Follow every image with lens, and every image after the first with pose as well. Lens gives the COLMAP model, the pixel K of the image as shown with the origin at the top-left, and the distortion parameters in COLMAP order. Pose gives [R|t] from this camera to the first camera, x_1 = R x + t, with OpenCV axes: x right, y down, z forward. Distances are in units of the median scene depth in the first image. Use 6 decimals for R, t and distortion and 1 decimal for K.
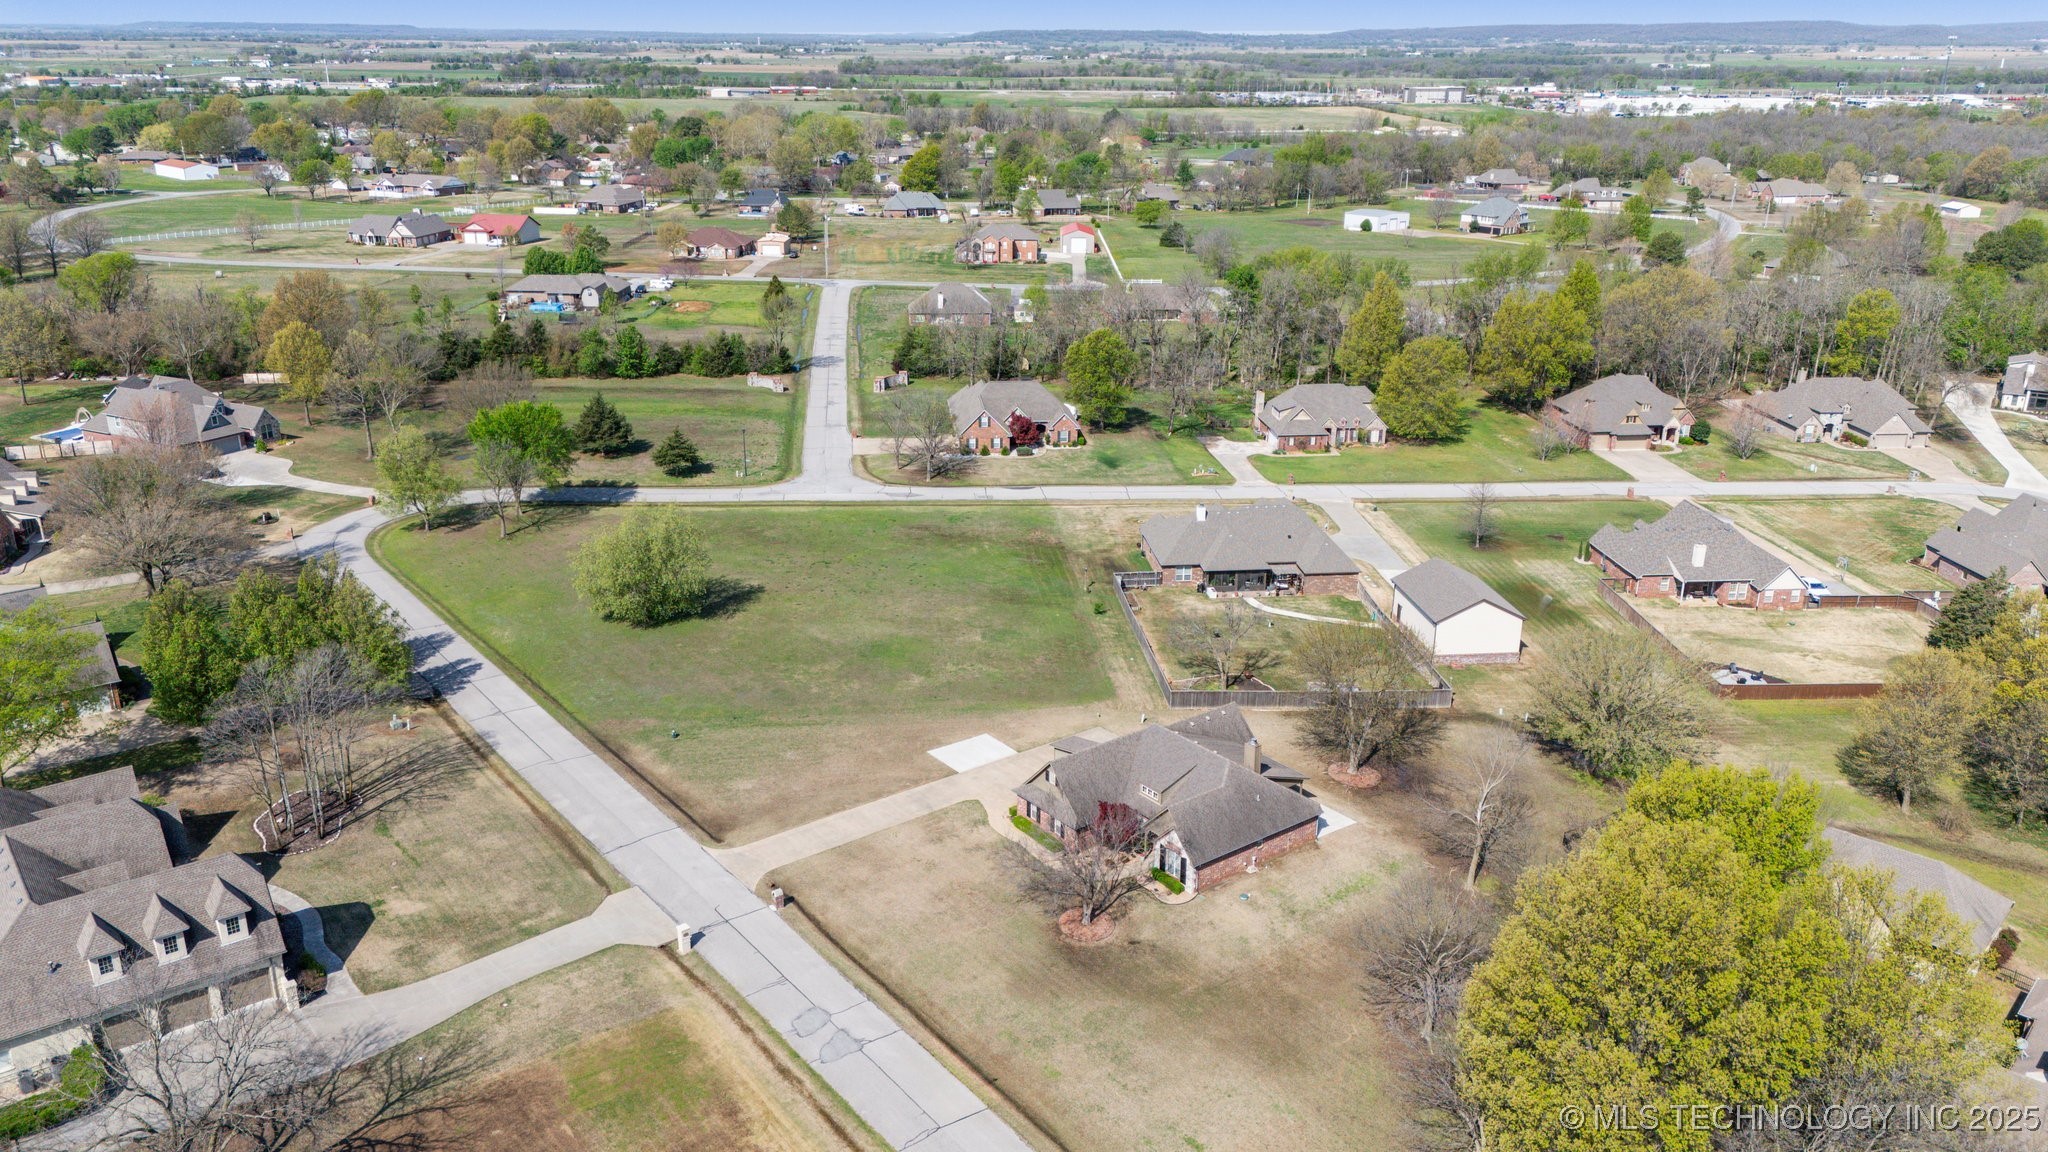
lens RADIAL K [[1507.4, 0, 1024.0], [0, 1507.4, 576.0], [0, 0, 1]] dist [0.078842, -0.068698]
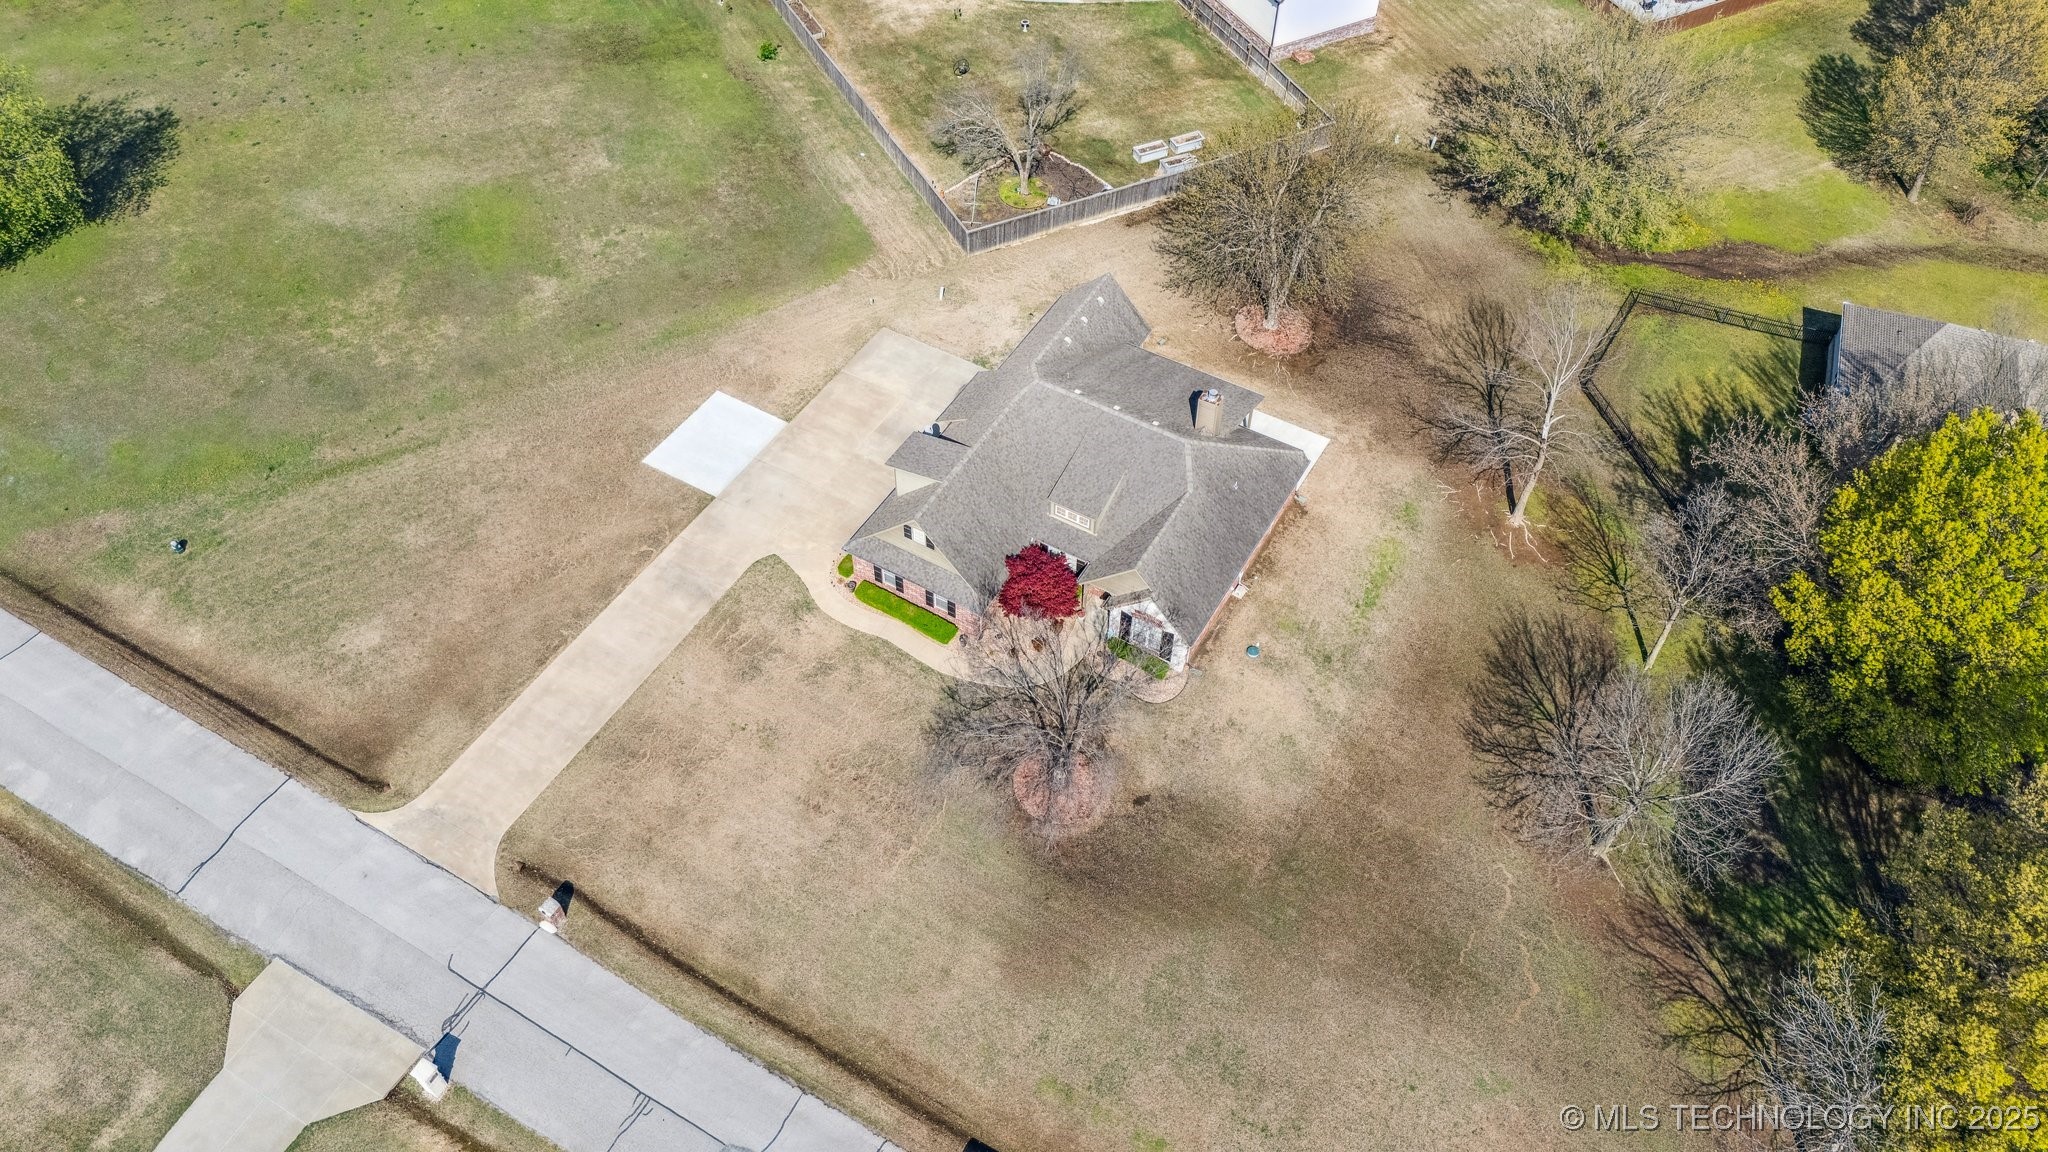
lens RADIAL K [[1562.0, 0, 1020.2], [0, 1562.0, 520.1], [0, 0, 1]] dist [0.088474, -0.103696]
pose [[0.927646, -0.275296, 0.252358, -0.097257], [0.115273, 0.853802, 0.507675, -0.180144], [-0.355225, -0.441853, 0.823761, 0.458107]]
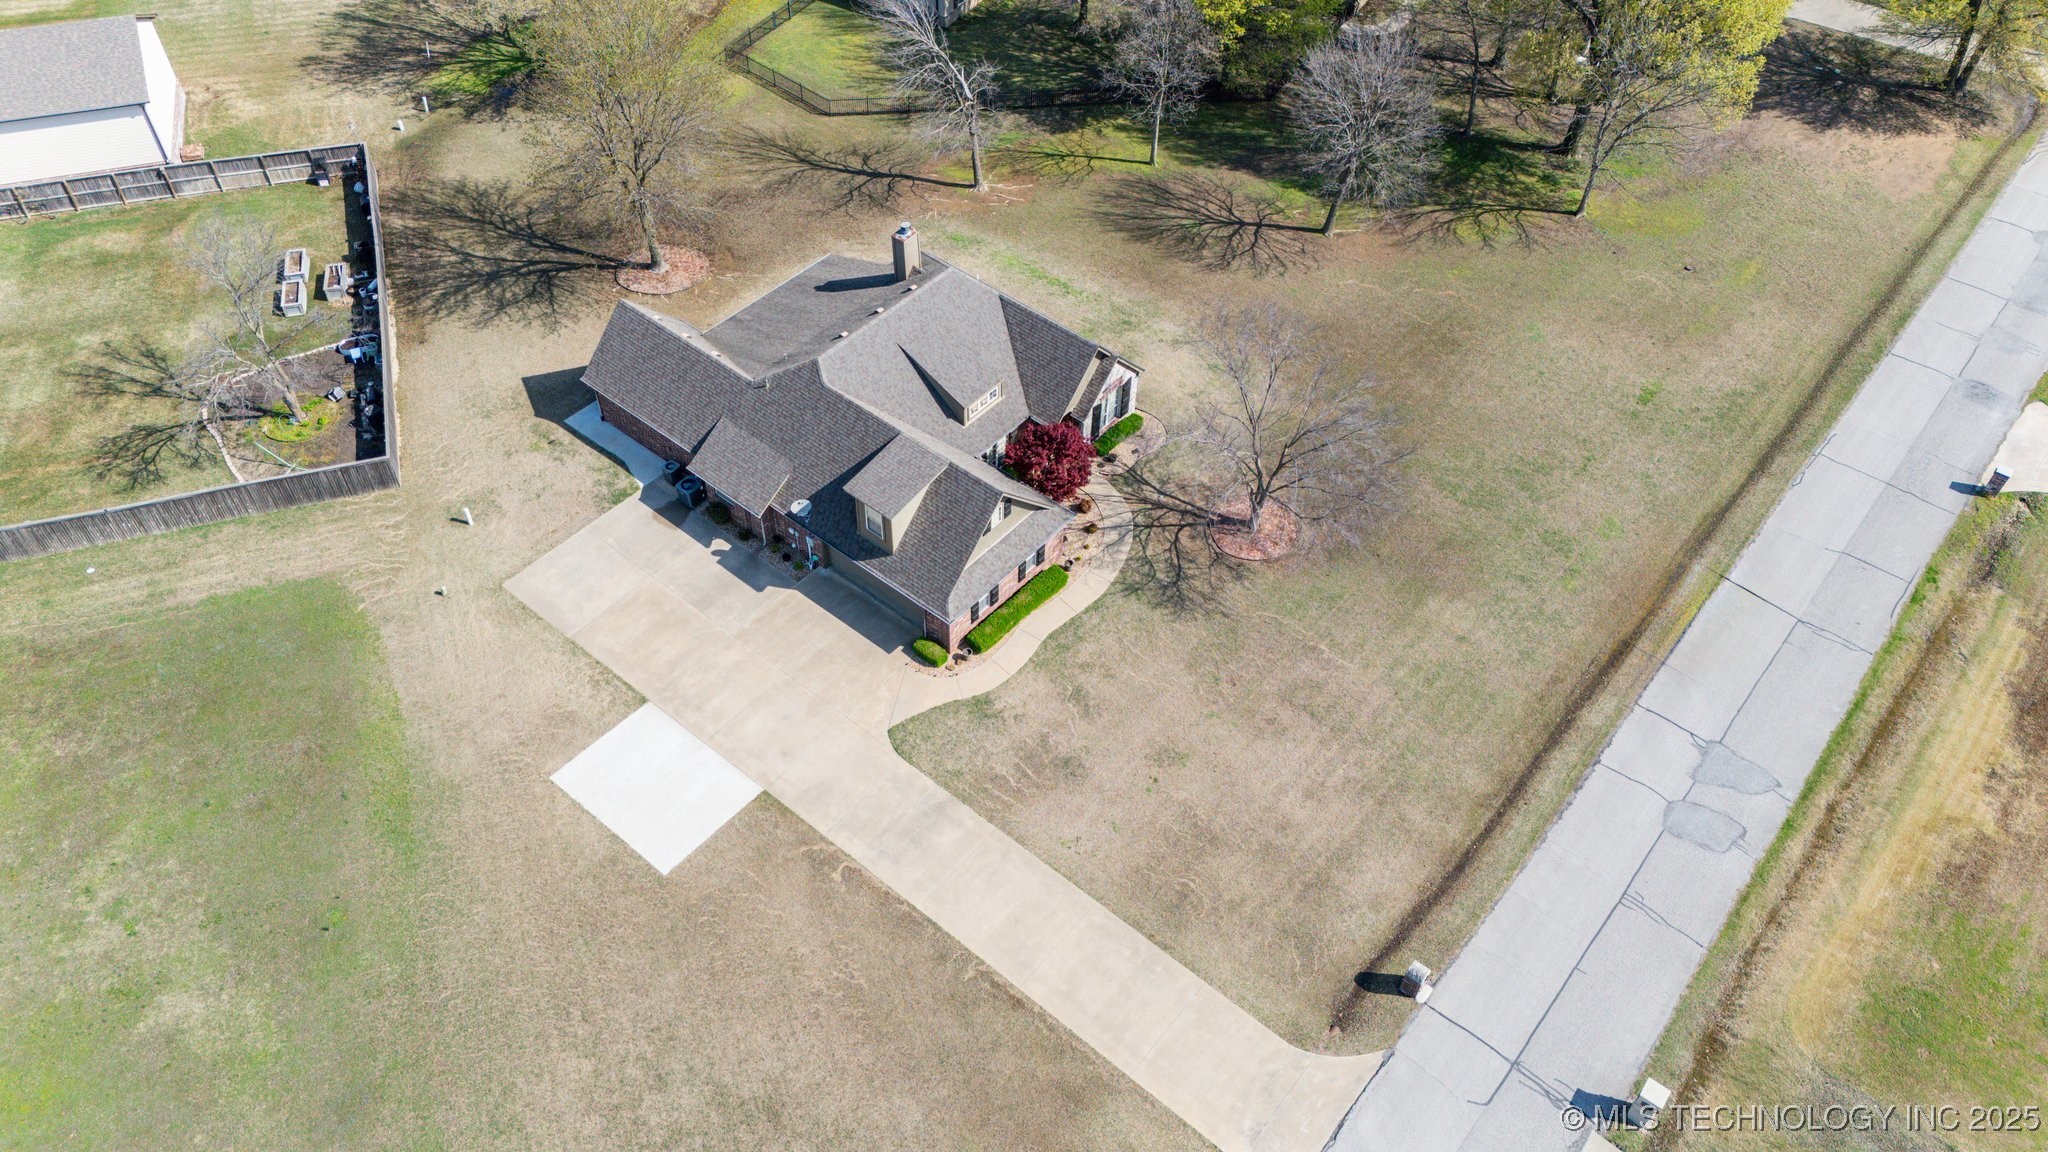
lens RADIAL K [[1507.4, 0, 1024.0], [0, 1507.4, 576.0], [0, 0, 1]] dist [0.078842, -0.068698]
pose [[-0.209762, -0.728427, 0.652223, -0.317976], [0.308269, 0.583772, 0.751120, -0.223498], [-0.927885, 0.358616, 0.102098, 0.920862]]
